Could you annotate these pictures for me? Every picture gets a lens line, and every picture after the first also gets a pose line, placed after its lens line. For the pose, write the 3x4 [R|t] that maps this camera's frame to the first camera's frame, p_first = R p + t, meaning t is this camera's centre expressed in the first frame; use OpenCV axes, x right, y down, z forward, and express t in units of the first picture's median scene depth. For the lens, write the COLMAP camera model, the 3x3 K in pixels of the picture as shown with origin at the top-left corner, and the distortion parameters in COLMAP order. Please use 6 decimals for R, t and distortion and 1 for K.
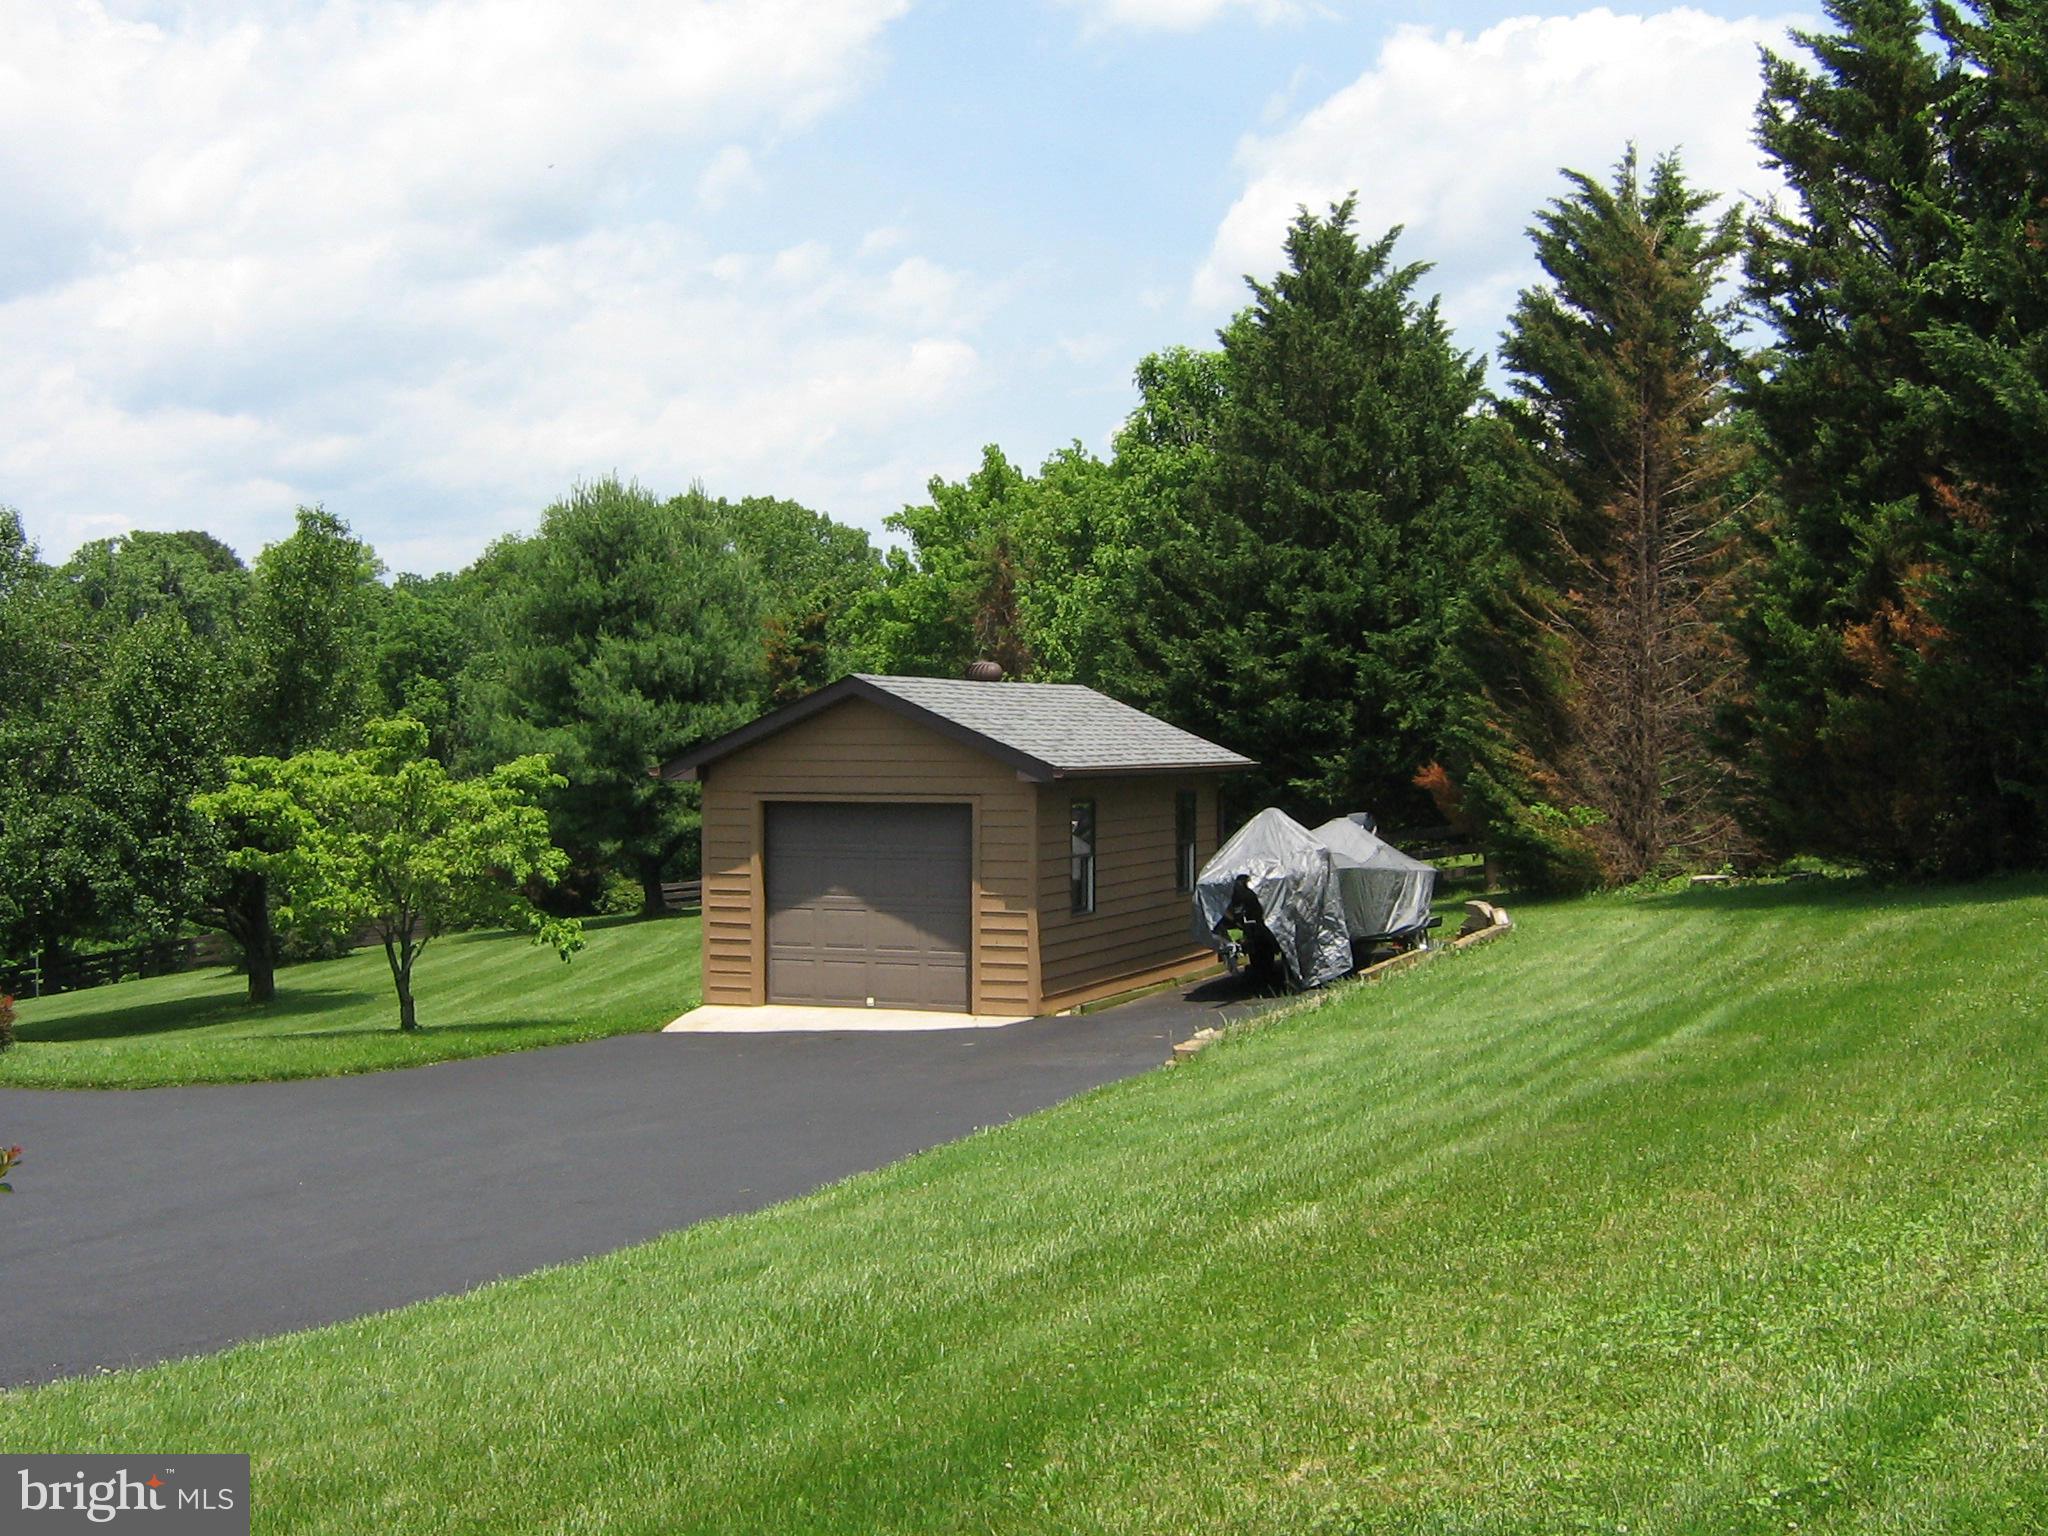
lens RADIAL K [[2539.3, 0, 1024.0], [0, 2539.3, 768.0], [0, 0, 1]] dist [-0.121601, 0.082866]
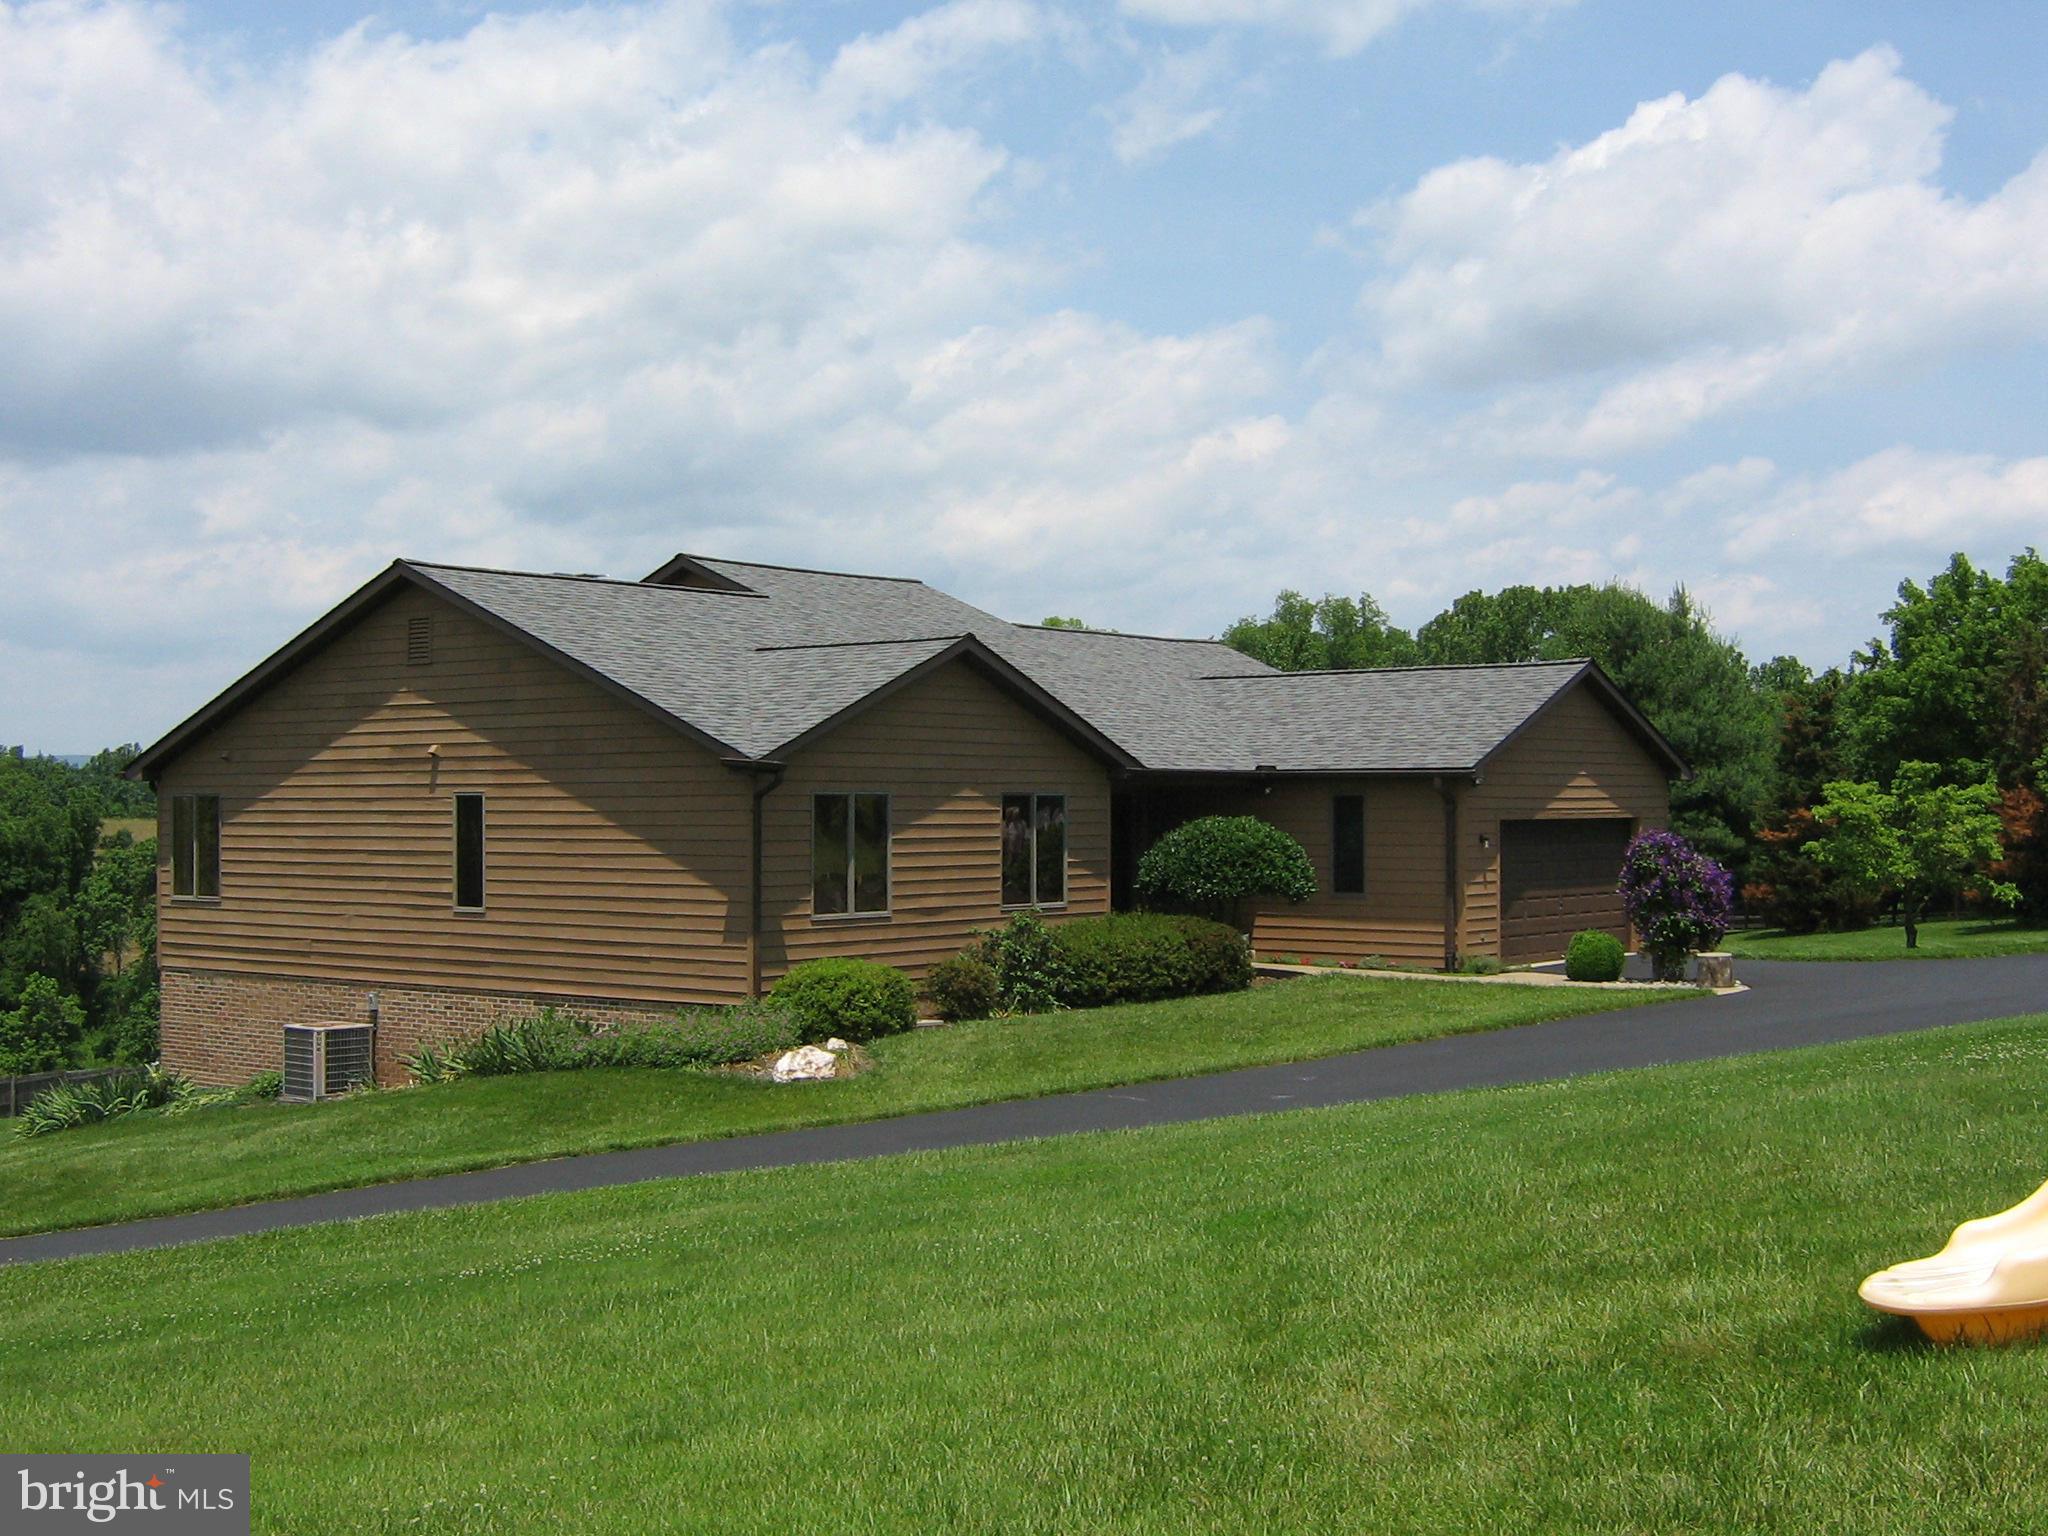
lens RADIAL K [[2539.3, 0, 1024.0], [0, 2539.3, 768.0], [0, 0, 1]] dist [-0.121601, 0.082866]
pose [[0.969271, -0.007849, -0.245870, -0.146361], [0.000534, 0.999556, -0.029806, 0.011880], [0.245995, 0.028759, 0.968844, -0.268039]]
